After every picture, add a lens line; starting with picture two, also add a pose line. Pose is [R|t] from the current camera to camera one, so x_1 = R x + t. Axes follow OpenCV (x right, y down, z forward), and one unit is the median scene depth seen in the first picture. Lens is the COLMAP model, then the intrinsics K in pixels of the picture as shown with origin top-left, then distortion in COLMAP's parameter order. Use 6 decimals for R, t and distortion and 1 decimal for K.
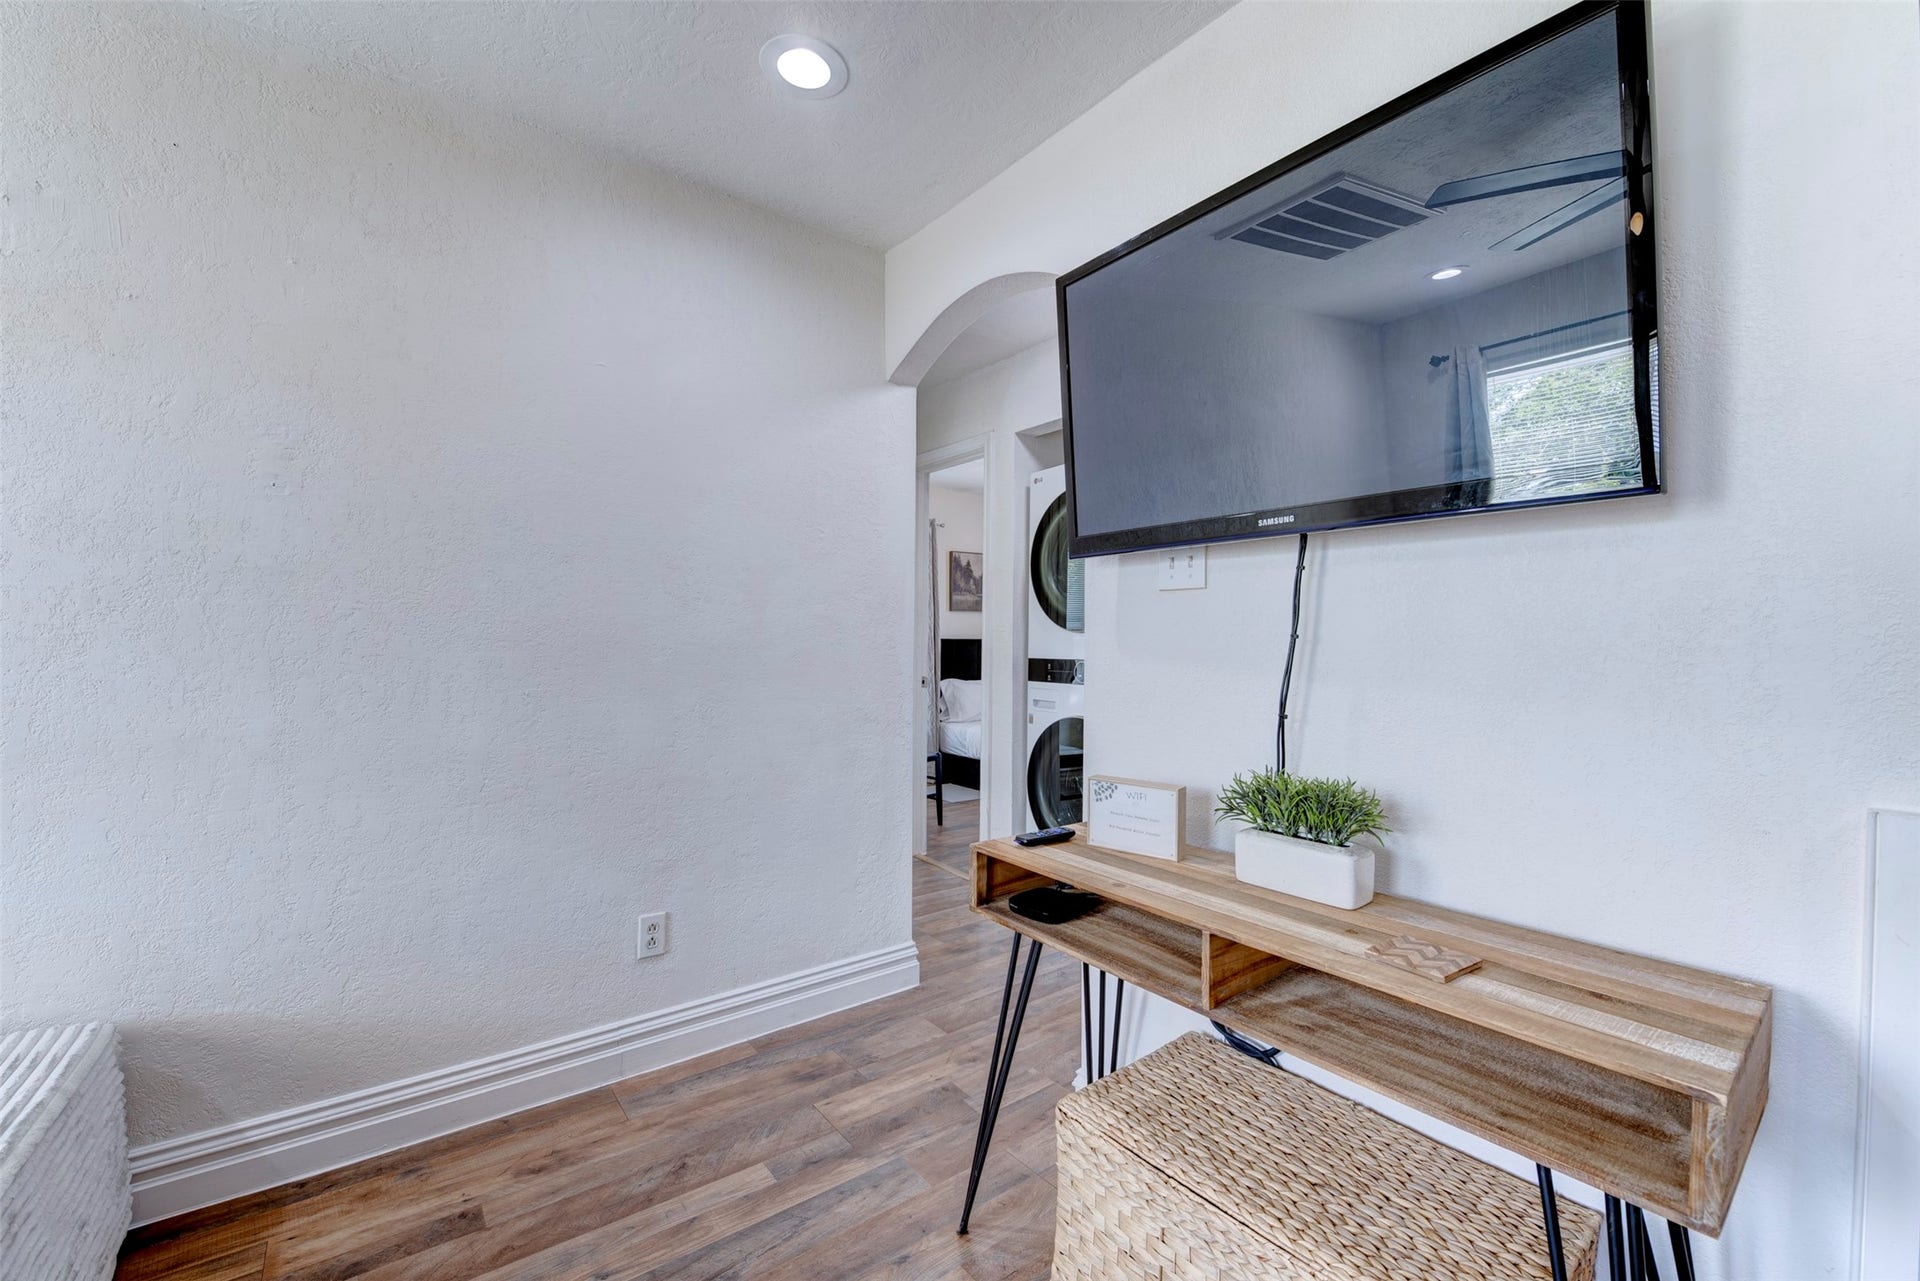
lens RADIAL K [[761.0, 0, 955.2], [0, 761.0, 639.8], [0, 0, 1]] dist [-0.022704, -0.000581]
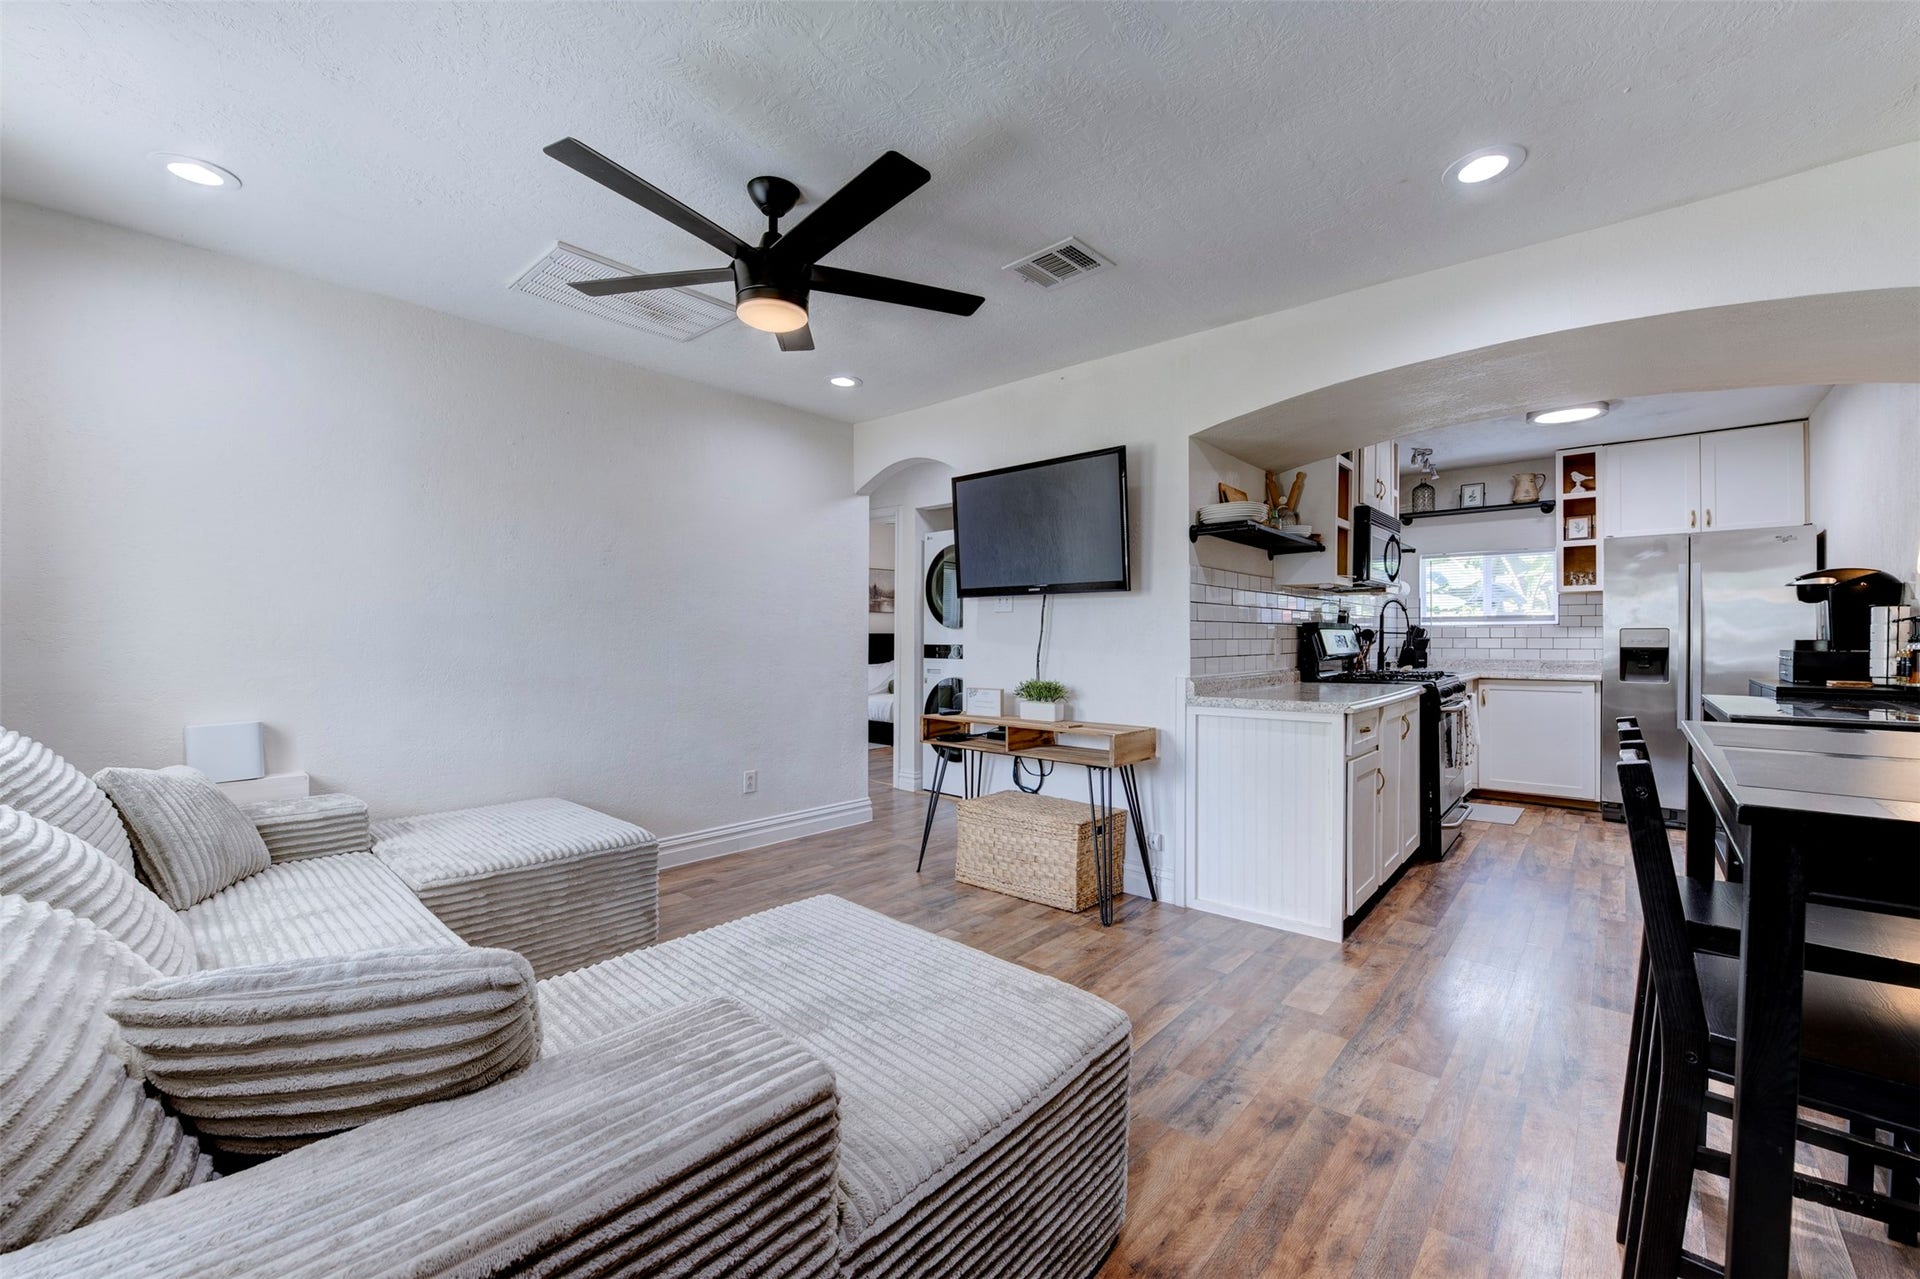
lens RADIAL K [[768.0, 0, 958.3], [0, 768.0, 639.8], [0, 0, 1]] dist [-0.016061, -0.002154]
pose [[0.982007, -0.005002, 0.188779, -0.241161], [0.003789, 0.999970, 0.006782, 0.004681], [-0.188807, -0.005944, 0.981996, -1.088218]]
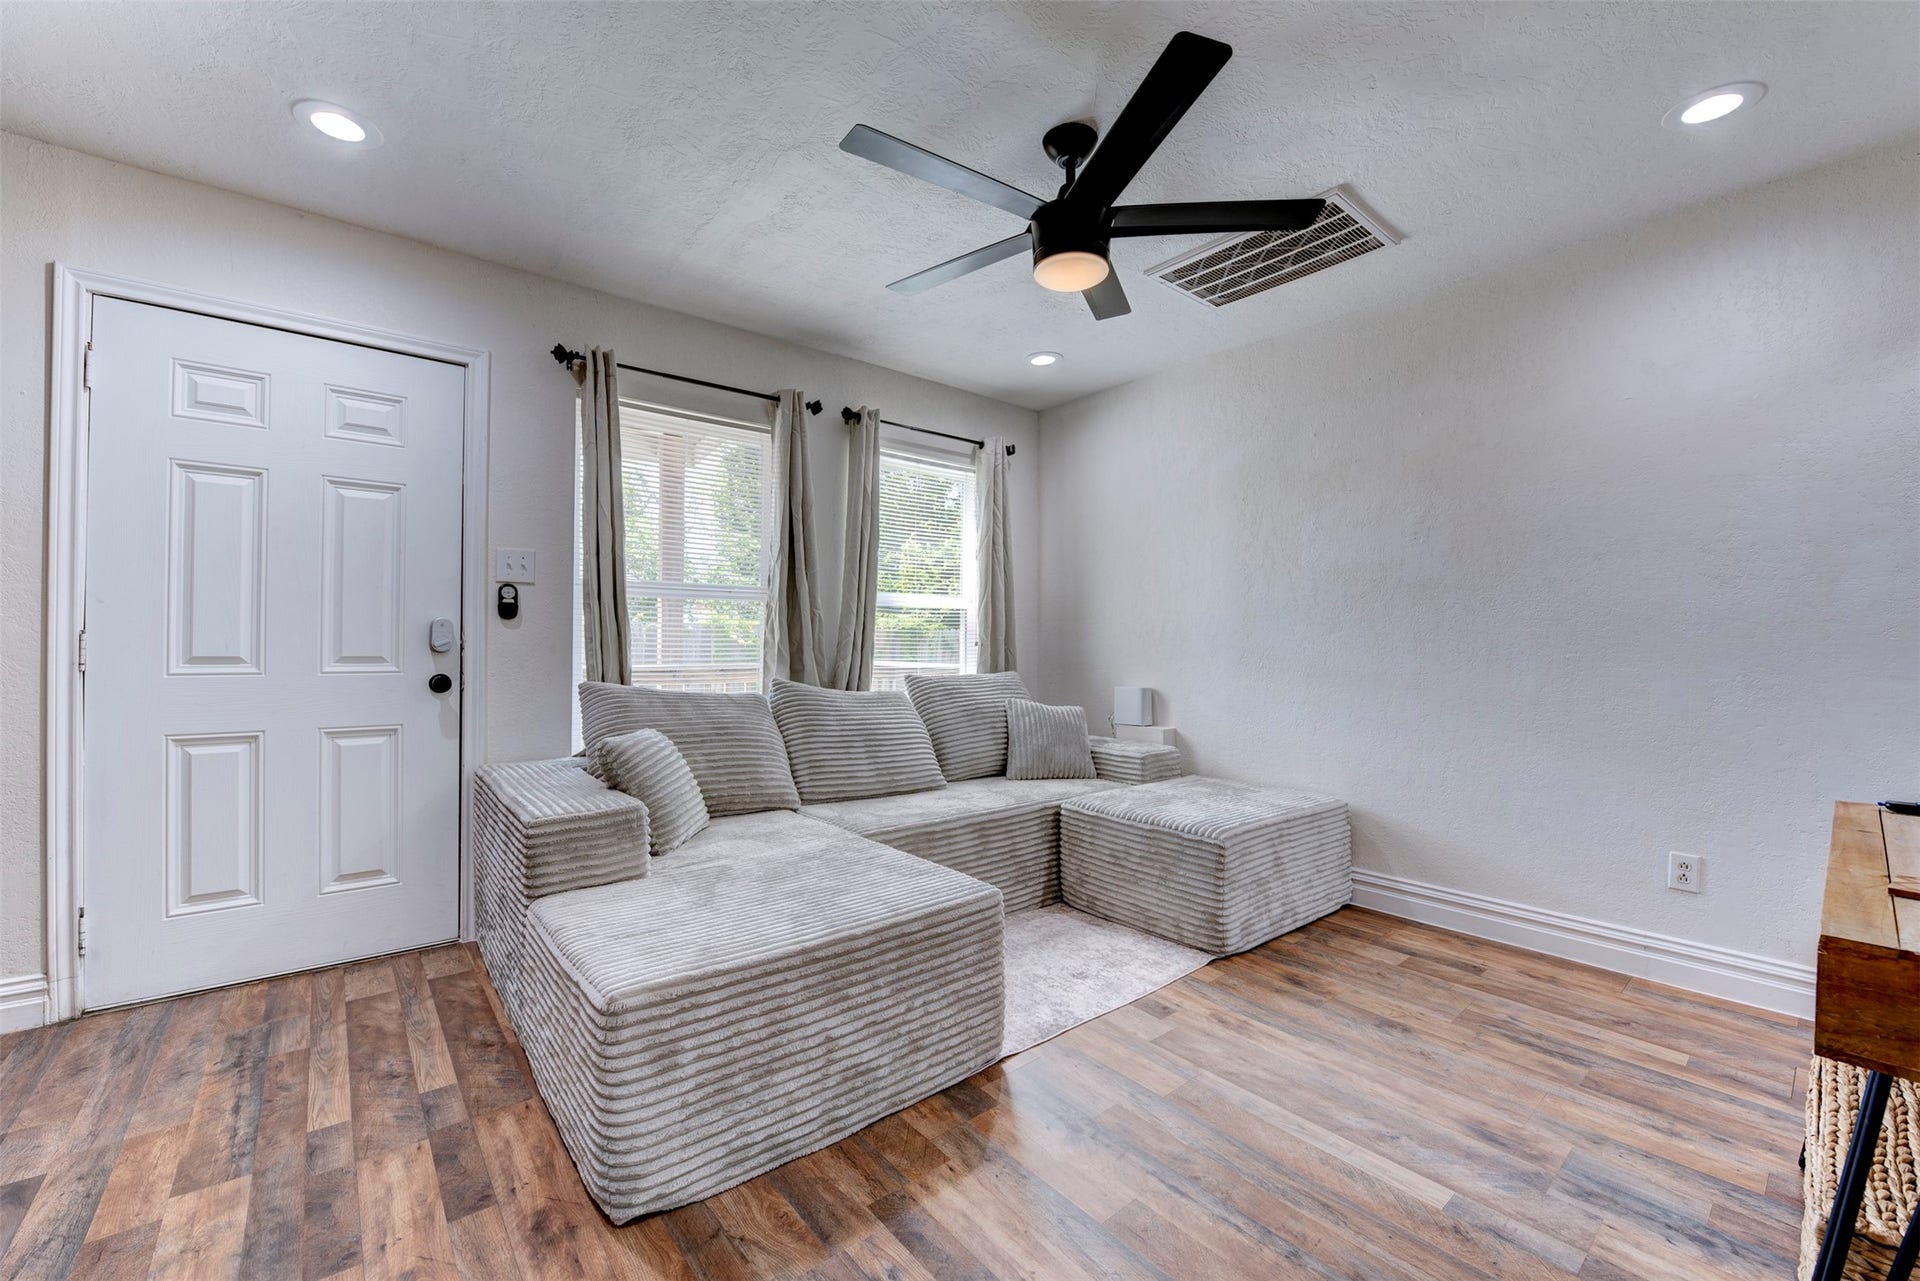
lens RADIAL K [[768.0, 0, 958.3], [0, 768.0, 640.8], [0, 0, 1]] dist [-0.016061, -0.002154]
pose [[0.031605, -0.011167, -0.999438, 0.718987], [-0.000684, 0.999937, -0.011194, 0.051196], [0.999500, 0.001038, 0.031595, -0.144981]]
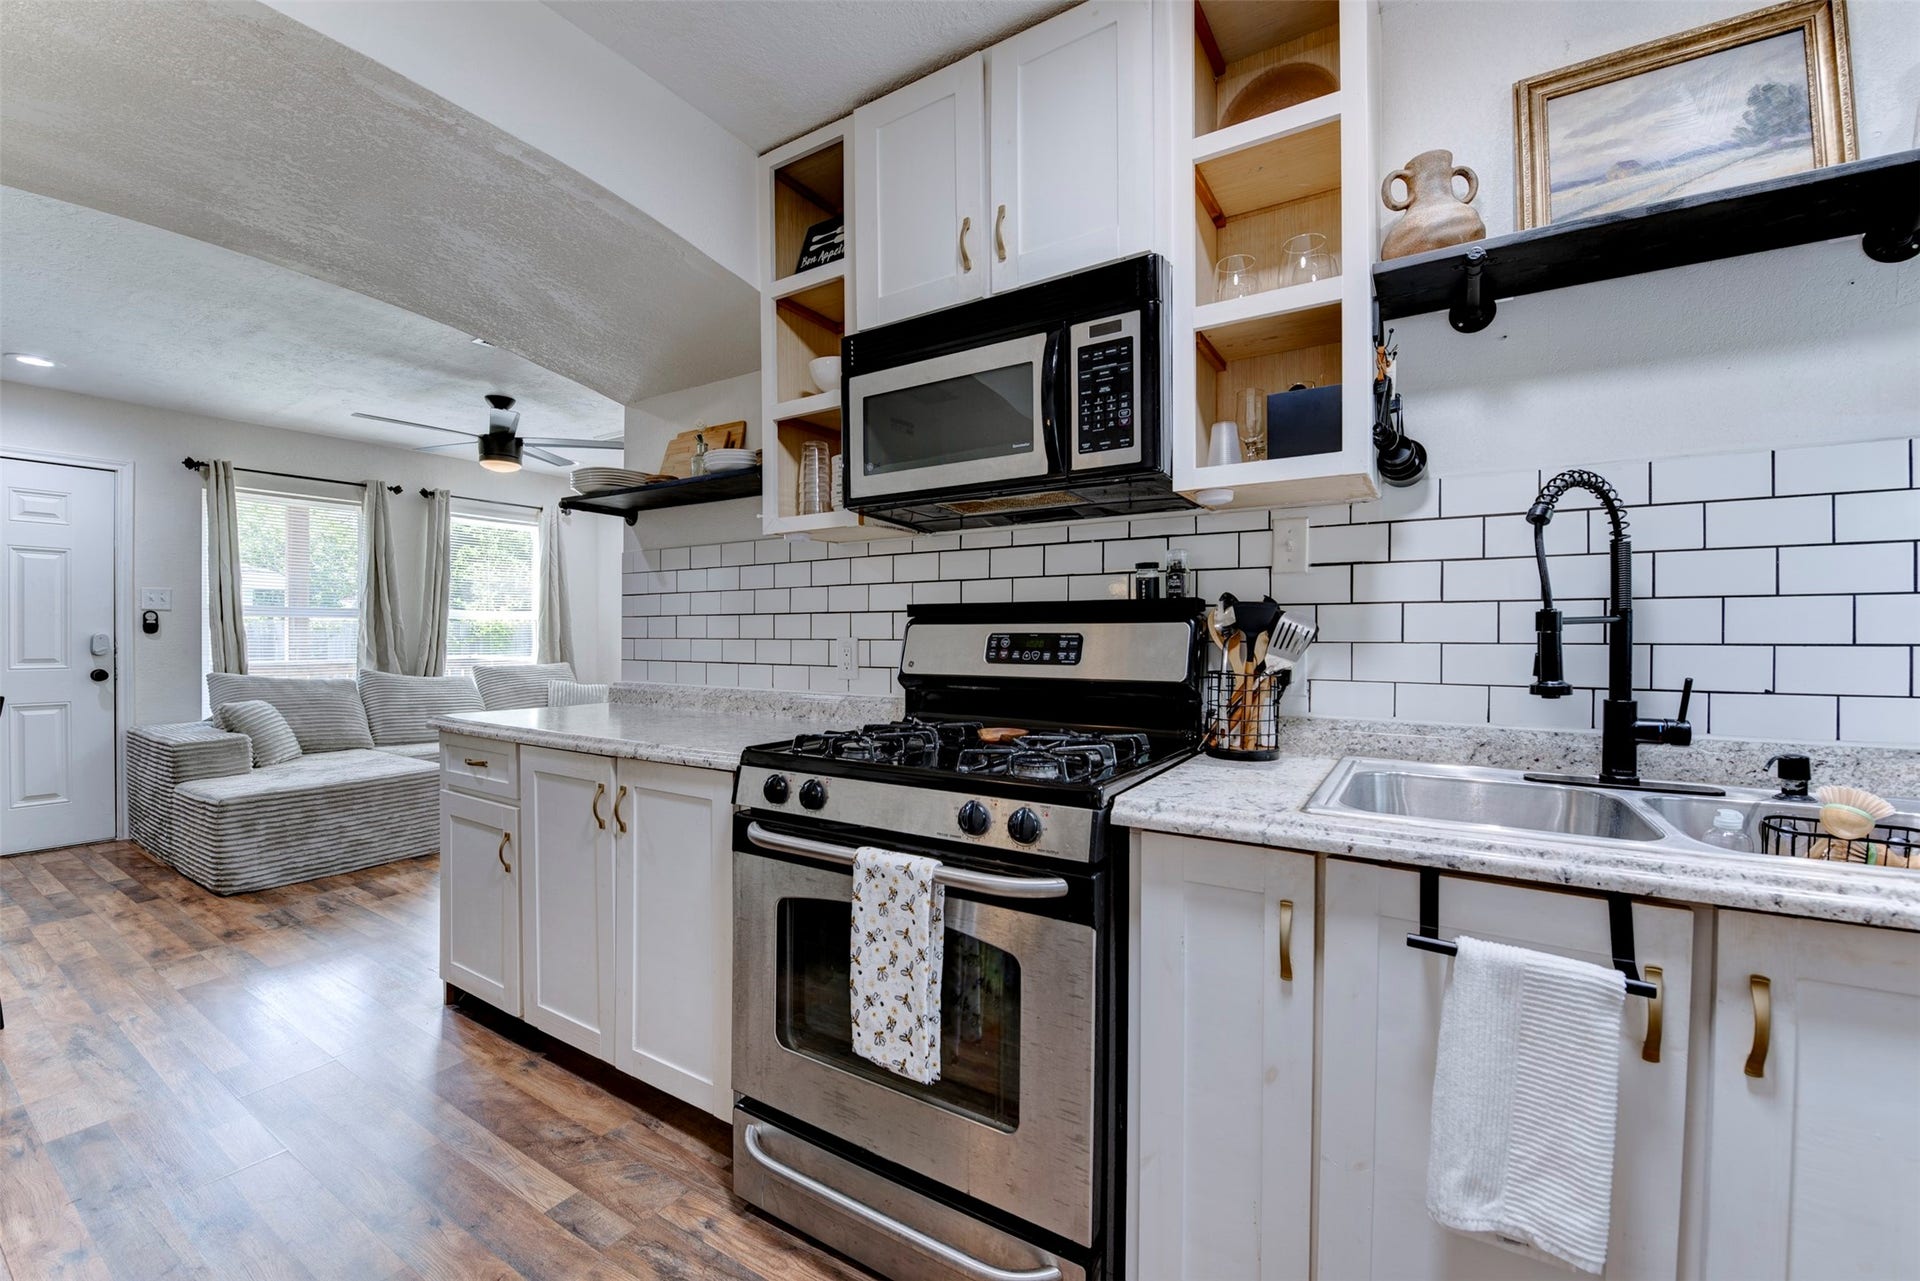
lens RADIAL K [[768.0, 0, 958.3], [0, 768.0, 640.8], [0, 0, 1]] dist [-0.016061, -0.002154]
pose [[0.340201, 0.002752, -0.940349, 2.069227], [0.003319, 0.999986, 0.004128, 0.017102], [0.940347, -0.004526, 0.340187, 0.499180]]
